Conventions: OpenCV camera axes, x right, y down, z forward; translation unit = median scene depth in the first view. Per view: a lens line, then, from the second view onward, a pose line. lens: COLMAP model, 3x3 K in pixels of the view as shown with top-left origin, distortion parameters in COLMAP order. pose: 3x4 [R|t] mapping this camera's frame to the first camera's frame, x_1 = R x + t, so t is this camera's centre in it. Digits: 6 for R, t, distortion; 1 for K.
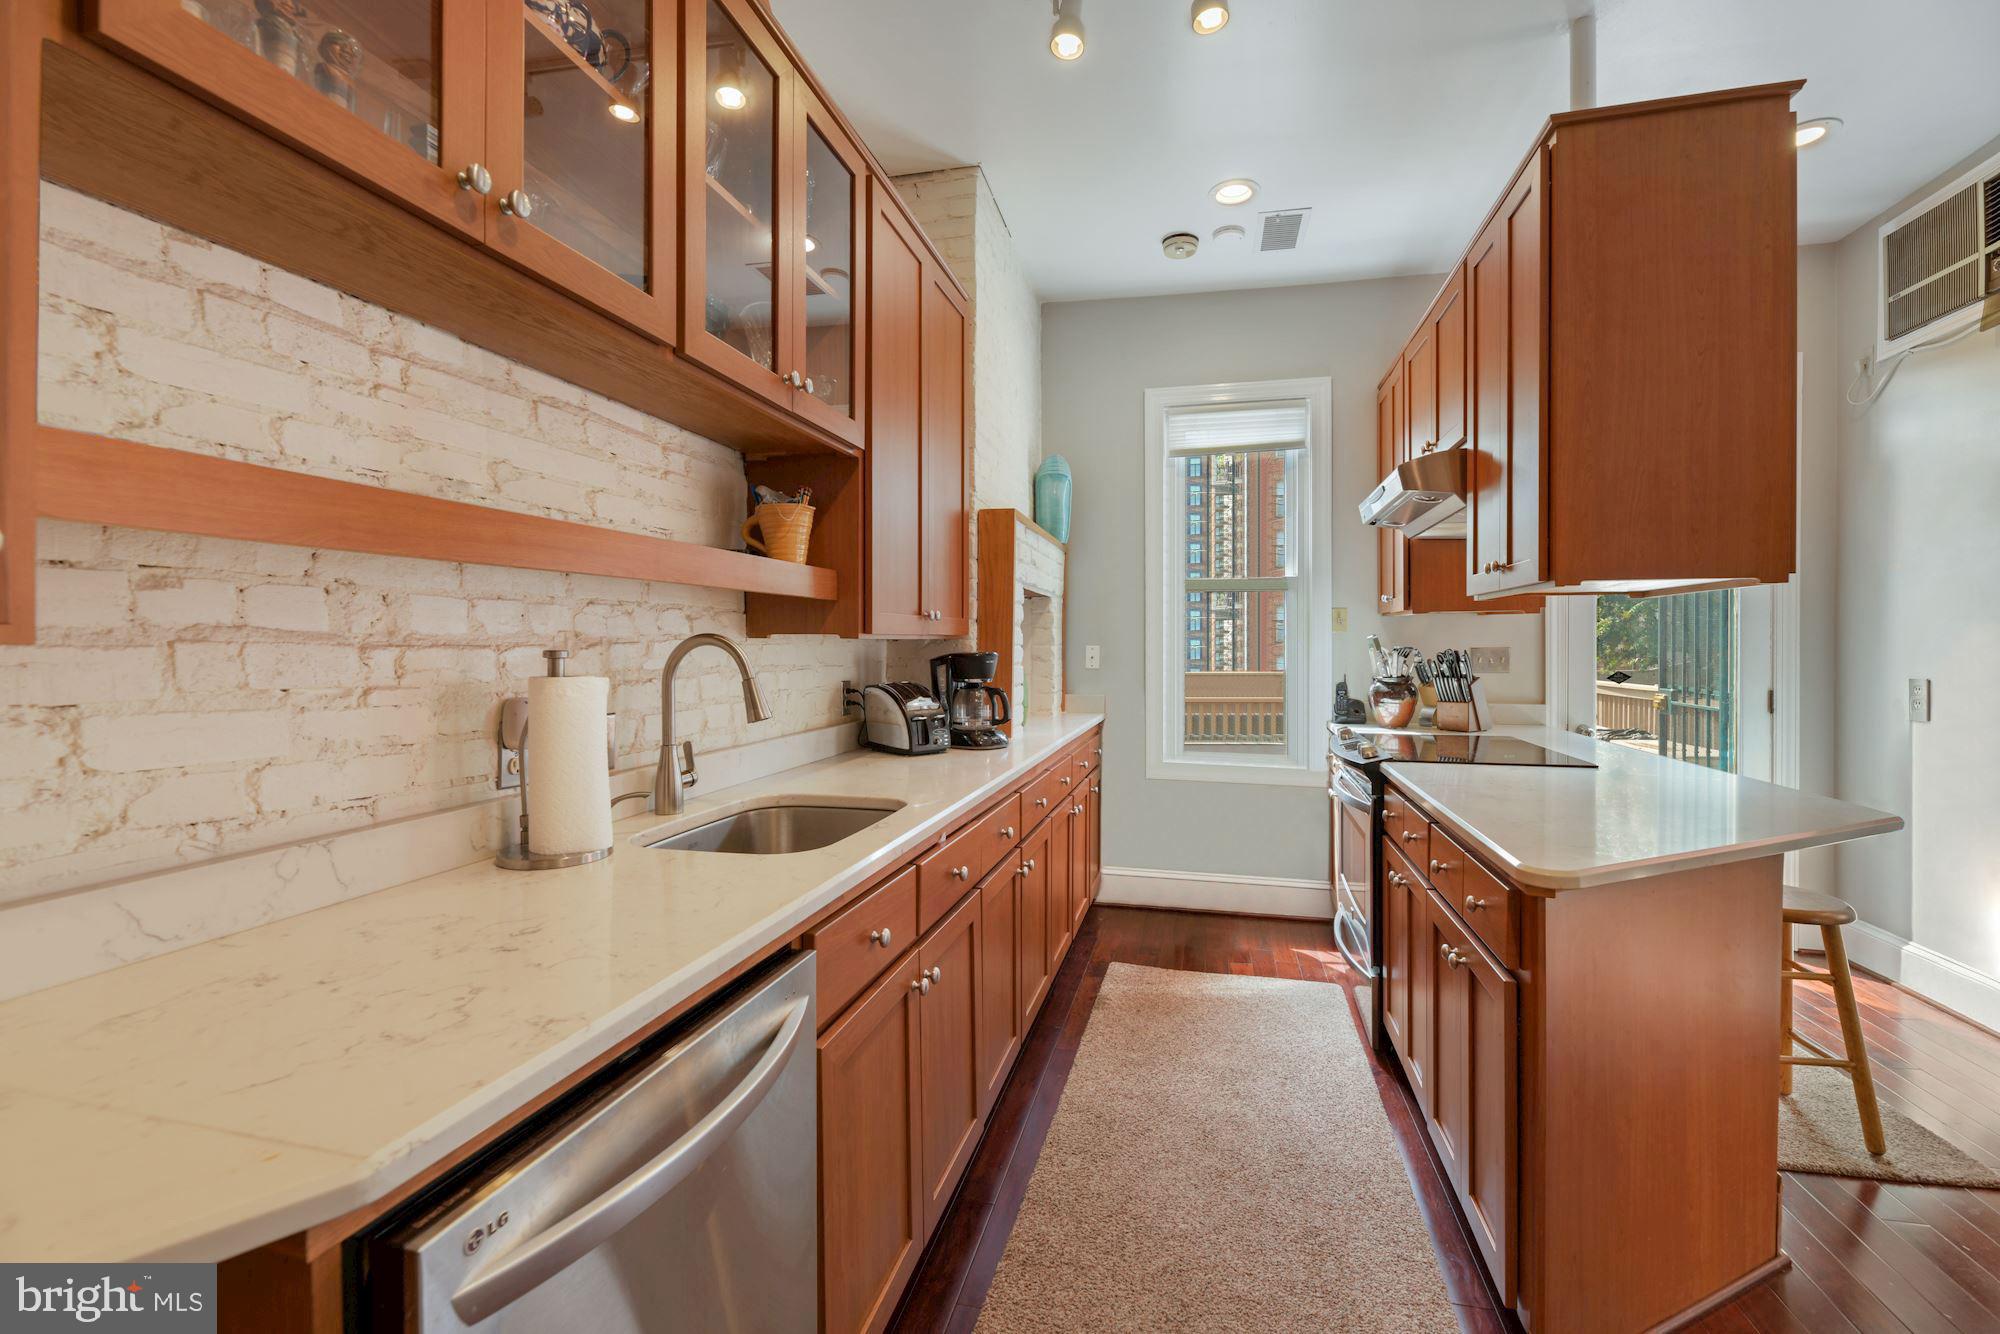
lens RADIAL K [[816.9, 0, 1015.3], [0, 816.9, 654.1], [0, 0, 1]] dist [-0.004027, -0.002465]
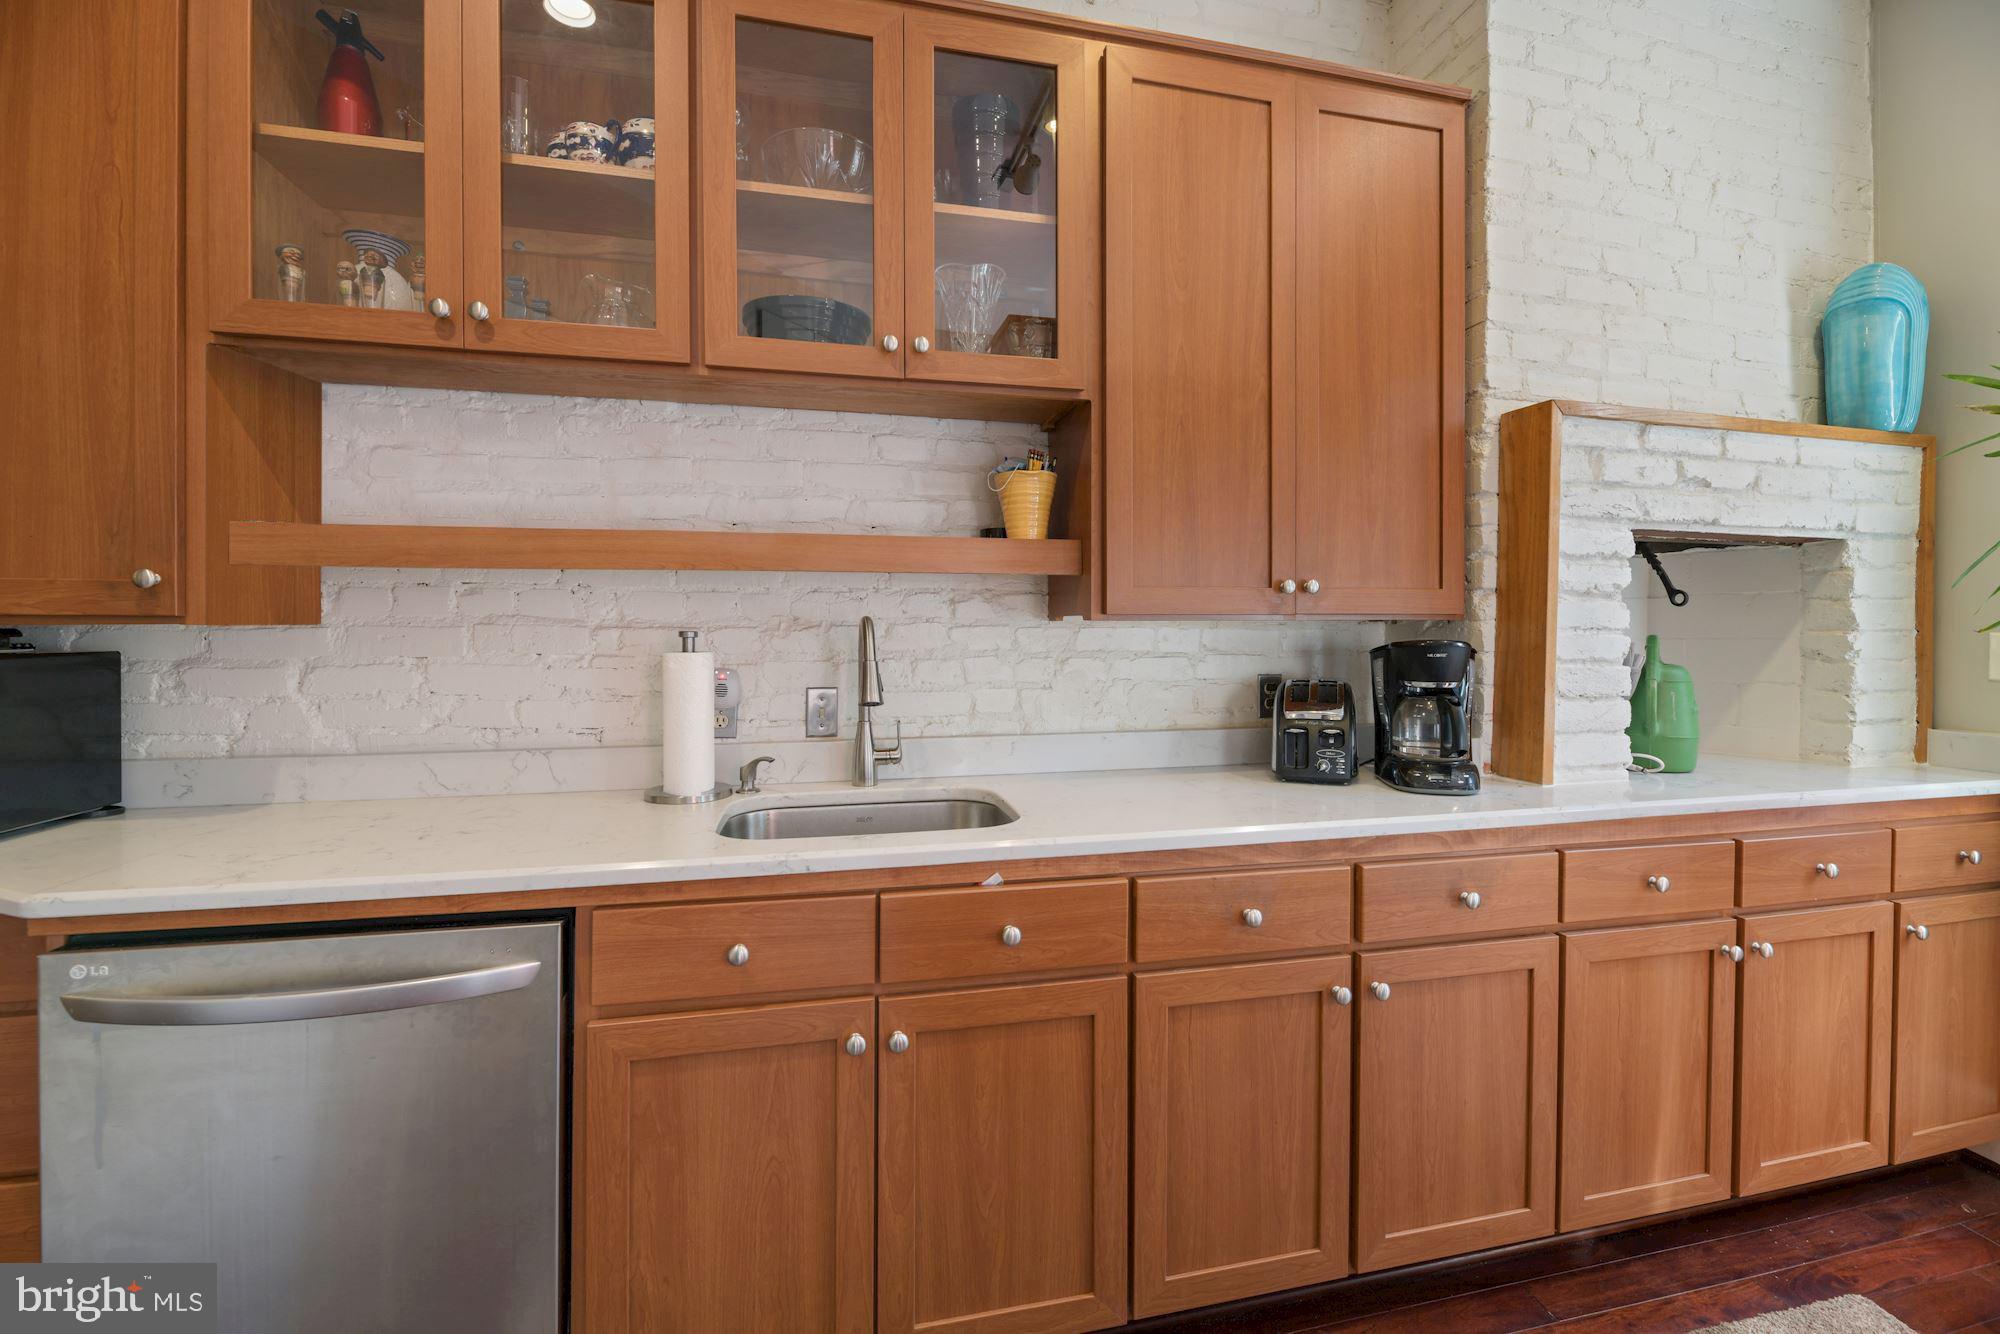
lens RADIAL K [[816.9, 0, 1050.0], [0, 816.9, 635.3], [0, 0, 1]] dist [-0.004027, -0.002465]
pose [[0.463958, 0.007588, -0.885825, 0.904102], [-0.012058, 0.999925, 0.002250, -0.008872], [0.885775, 0.009637, 0.464015, 1.021558]]
